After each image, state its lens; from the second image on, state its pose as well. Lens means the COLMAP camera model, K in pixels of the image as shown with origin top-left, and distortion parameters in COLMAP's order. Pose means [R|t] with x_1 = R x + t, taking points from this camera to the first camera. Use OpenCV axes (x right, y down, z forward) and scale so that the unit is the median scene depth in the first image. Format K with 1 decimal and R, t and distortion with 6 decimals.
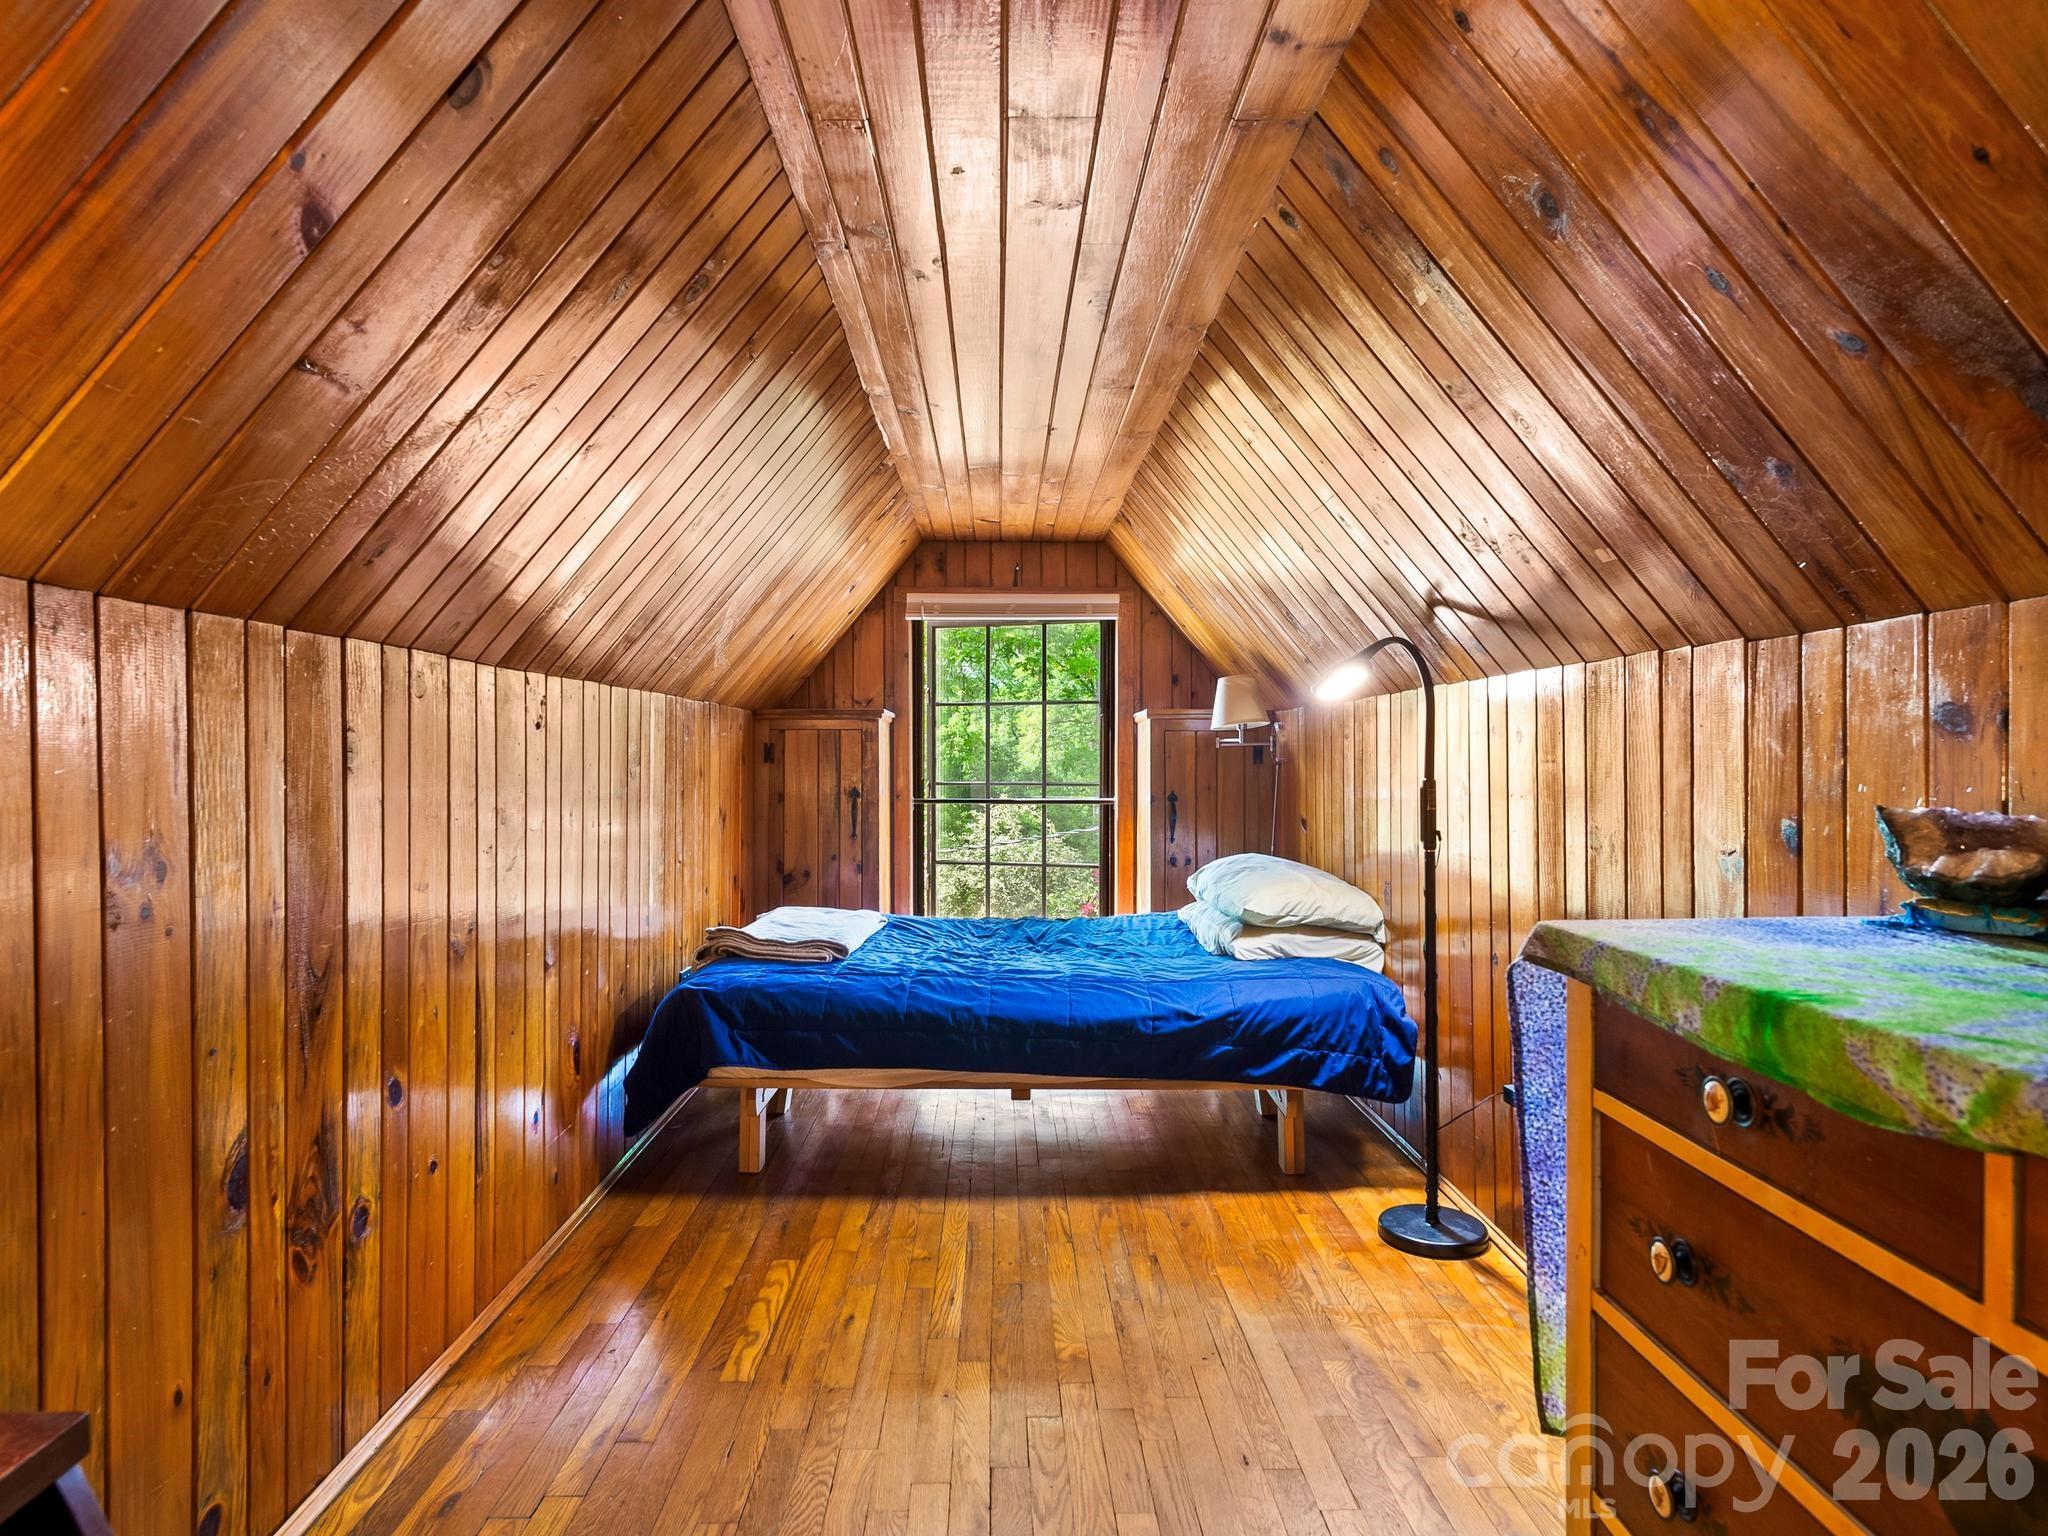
lens RADIAL K [[1214.2, 0, 1024.0], [0, 1214.2, 768.0], [0, 0, 1]] dist [0.000048, -0.000007]
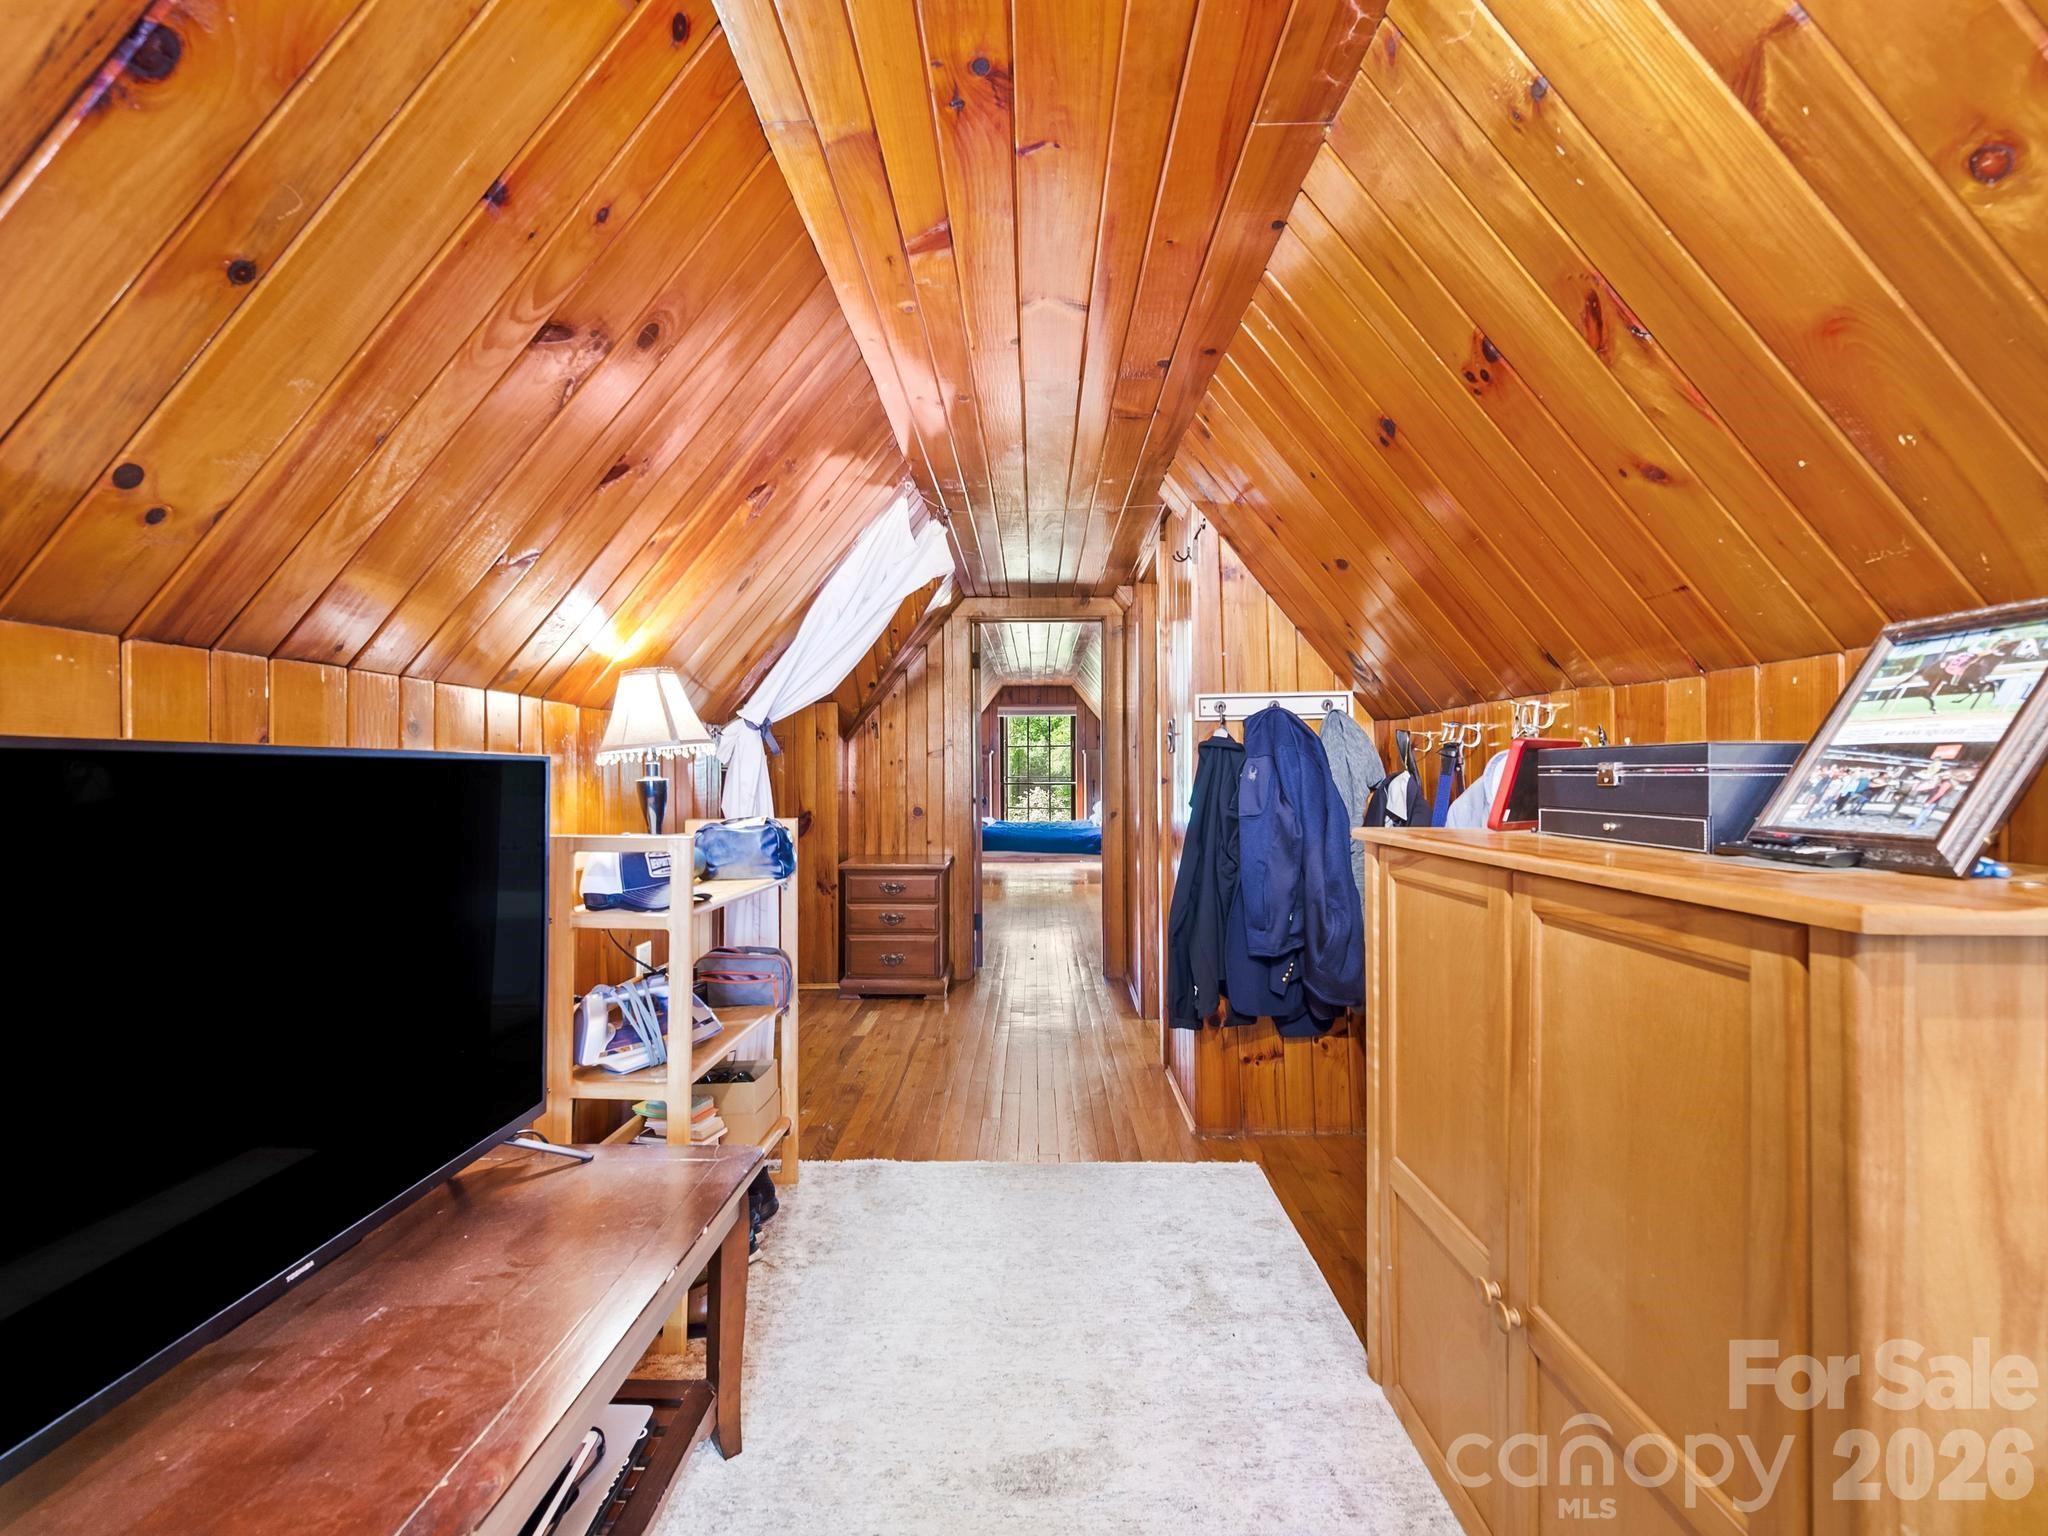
lens RADIAL K [[925.3, 0, 1024.7], [0, 925.3, 779.7], [0, 0, 1]] dist [0.018491, -0.007424]
pose [[0.999371, -0.003918, -0.035238, 0.035393], [0.004175, 0.999965, 0.007224, 0.004524], [0.035208, -0.007367, 0.999353, -1.072434]]
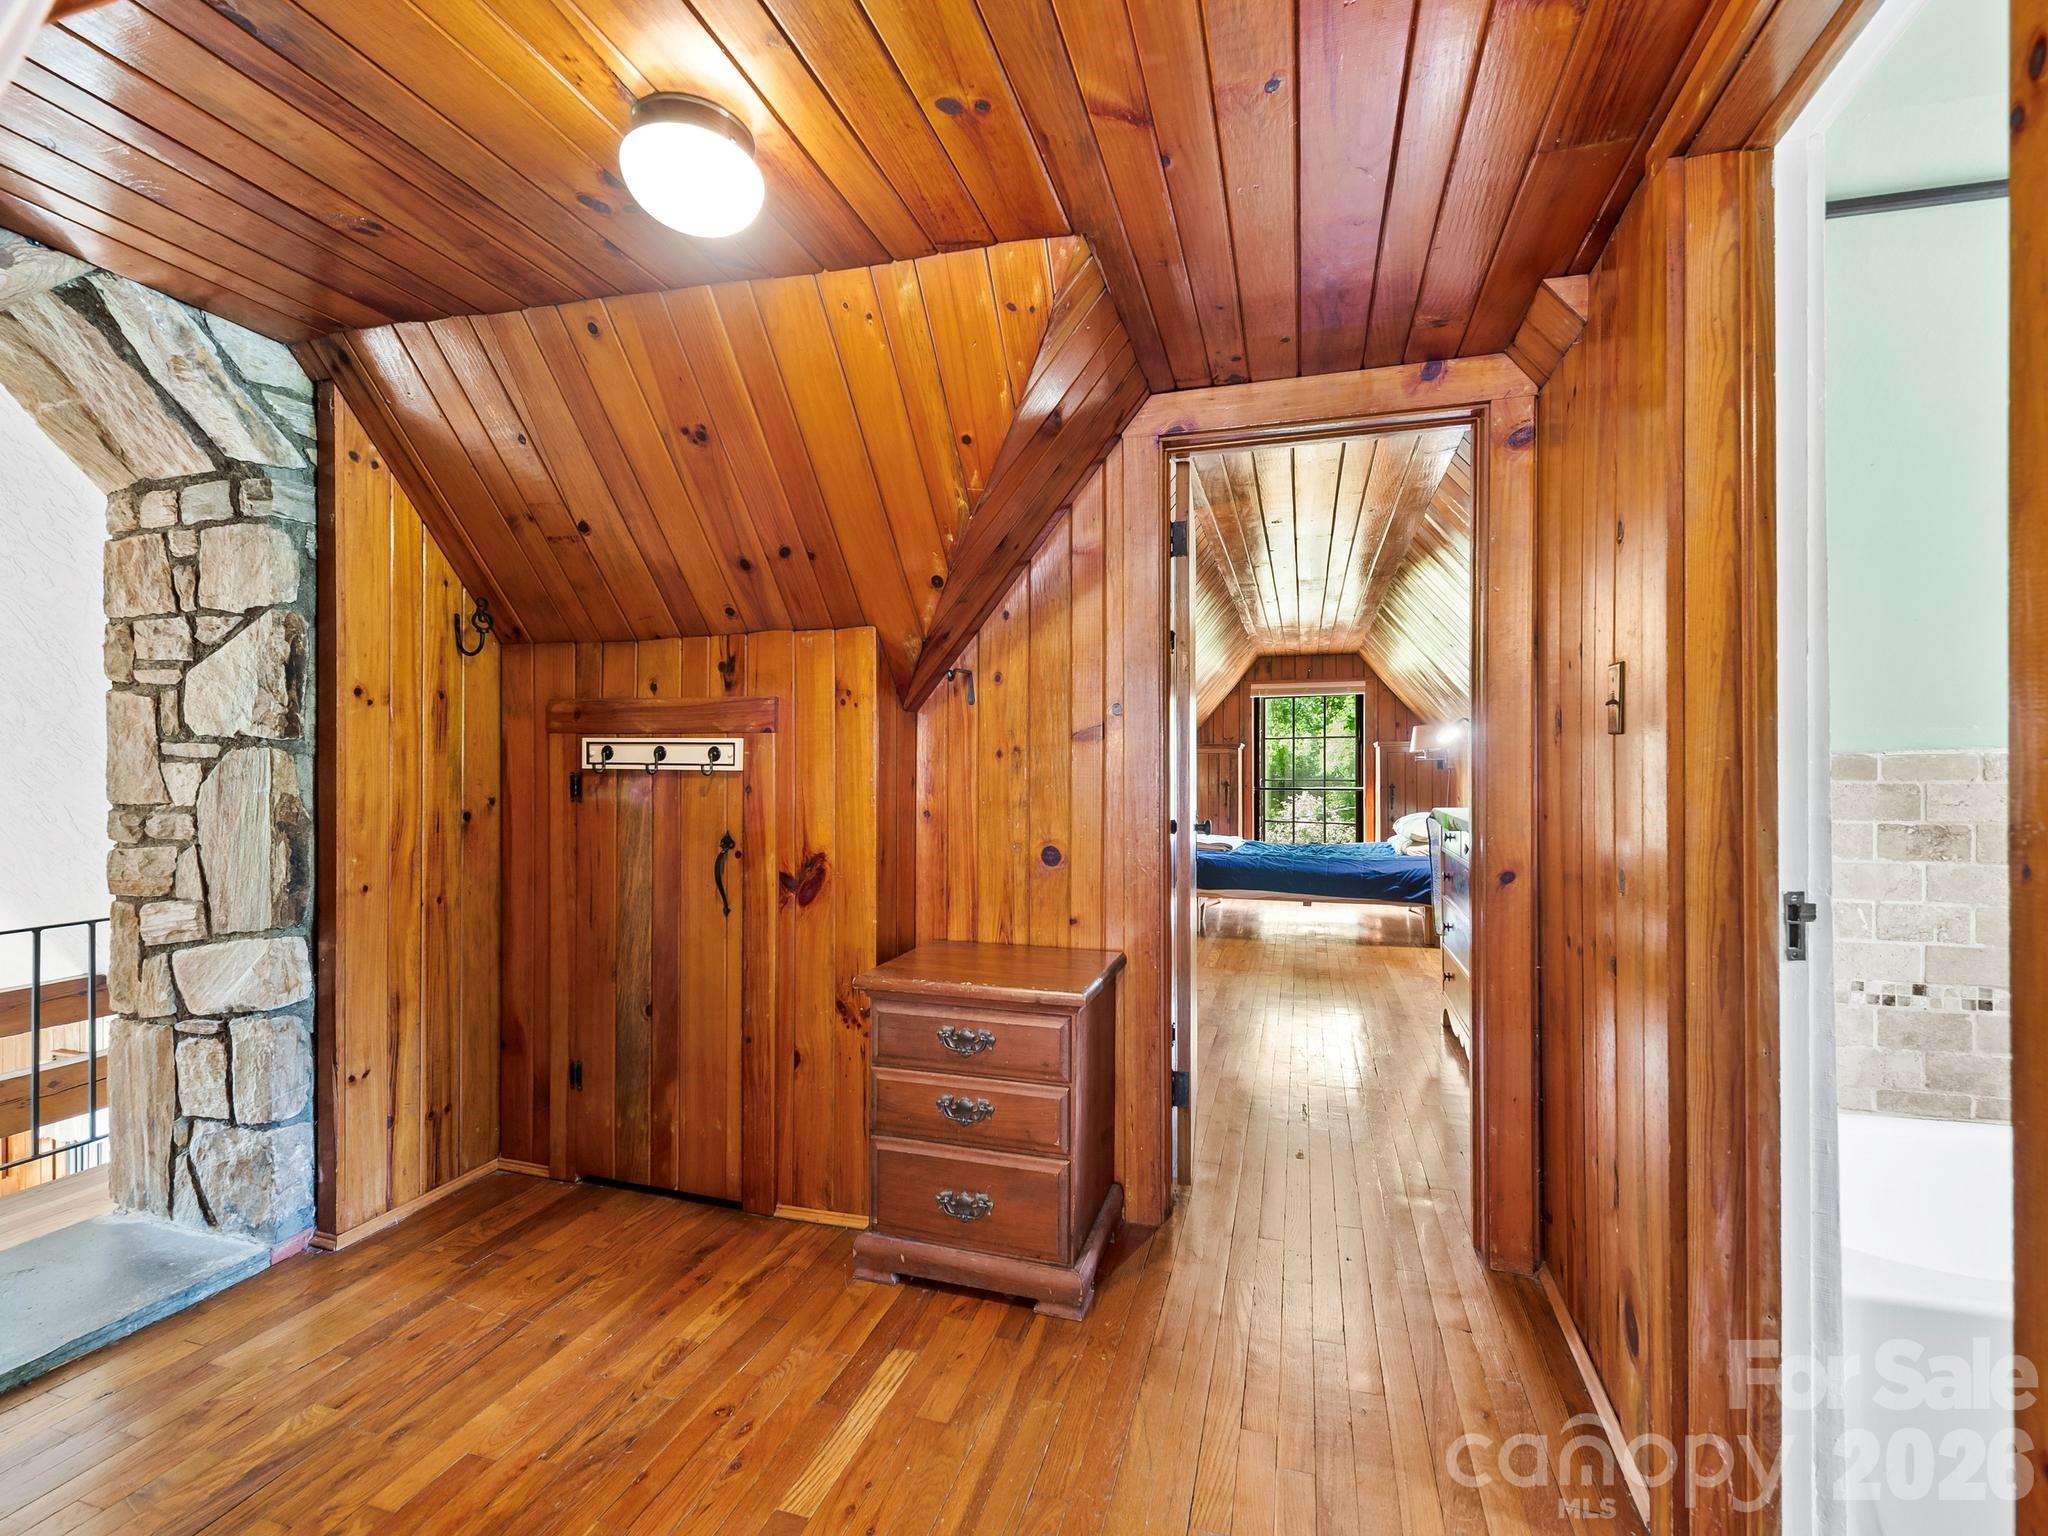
lens RADIAL K [[925.3, 0, 1024.7], [0, 925.3, 779.7], [0, 0, 1]] dist [0.018491, -0.007424]
pose [[0.951051, 0.001046, -0.309033, 0.020049], [0.000859, 0.999981, 0.006029, 0.003547], [0.309033, -0.005999, 0.951032, -0.566396]]
